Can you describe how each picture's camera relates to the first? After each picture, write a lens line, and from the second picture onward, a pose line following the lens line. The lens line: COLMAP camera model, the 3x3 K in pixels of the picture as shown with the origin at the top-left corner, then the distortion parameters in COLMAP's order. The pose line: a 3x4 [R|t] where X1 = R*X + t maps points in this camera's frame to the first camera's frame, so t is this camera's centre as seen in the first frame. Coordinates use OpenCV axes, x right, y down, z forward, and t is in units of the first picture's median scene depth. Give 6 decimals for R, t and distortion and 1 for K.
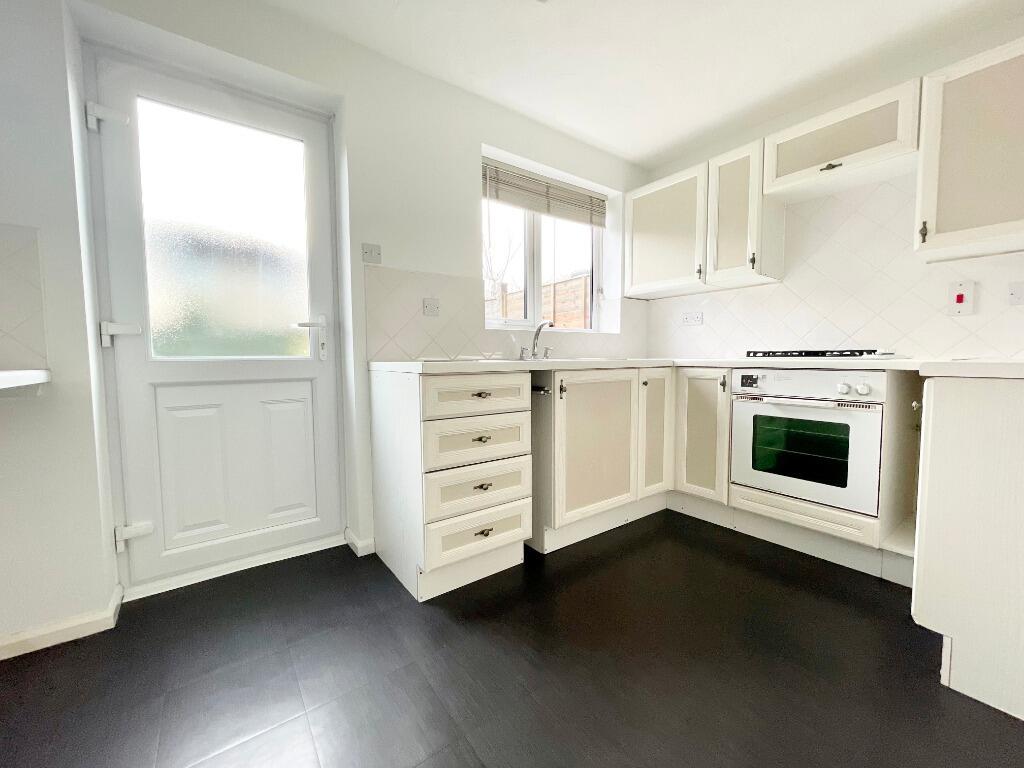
lens RADIAL K [[414.1, 0, 512.0], [0, 414.1, 384.0], [0, 0, 1]] dist [-0.001860, 0.000234]
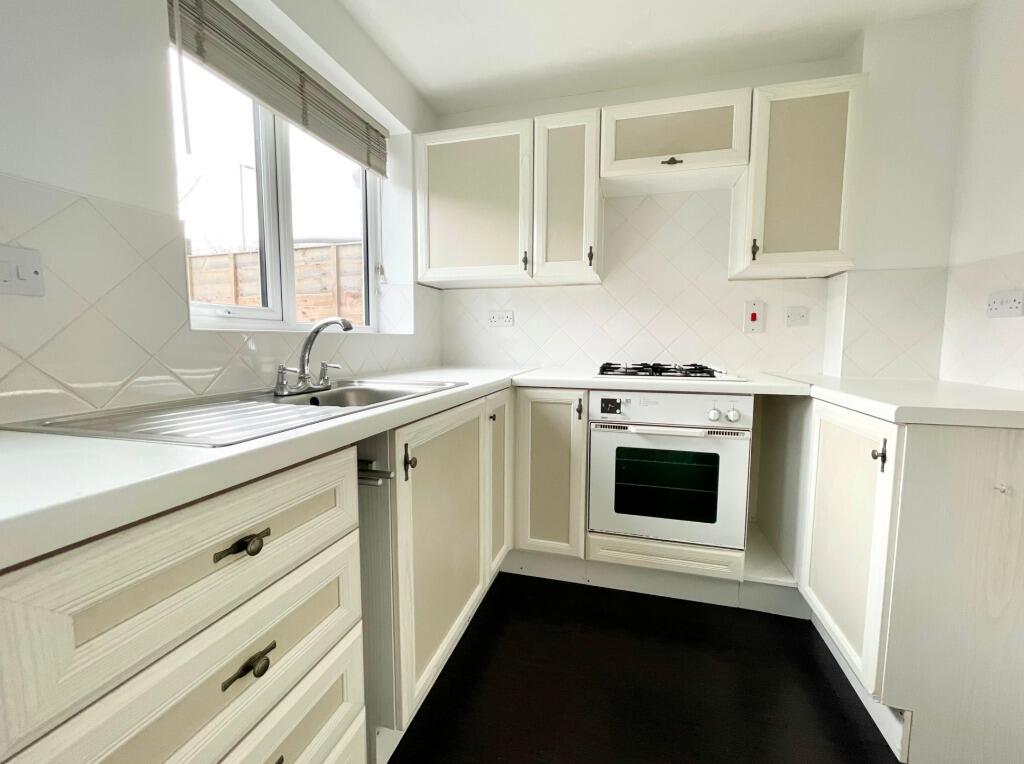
lens RADIAL K [[428.8, 0, 510.9], [0, 428.8, 378.6], [0, 0, 1]] dist [-0.000231, 0.000143]
pose [[0.787731, -0.047538, 0.614182, -0.086063], [0.032162, 0.998832, 0.036060, -0.090753], [-0.615179, -0.008653, 0.788340, 0.431010]]
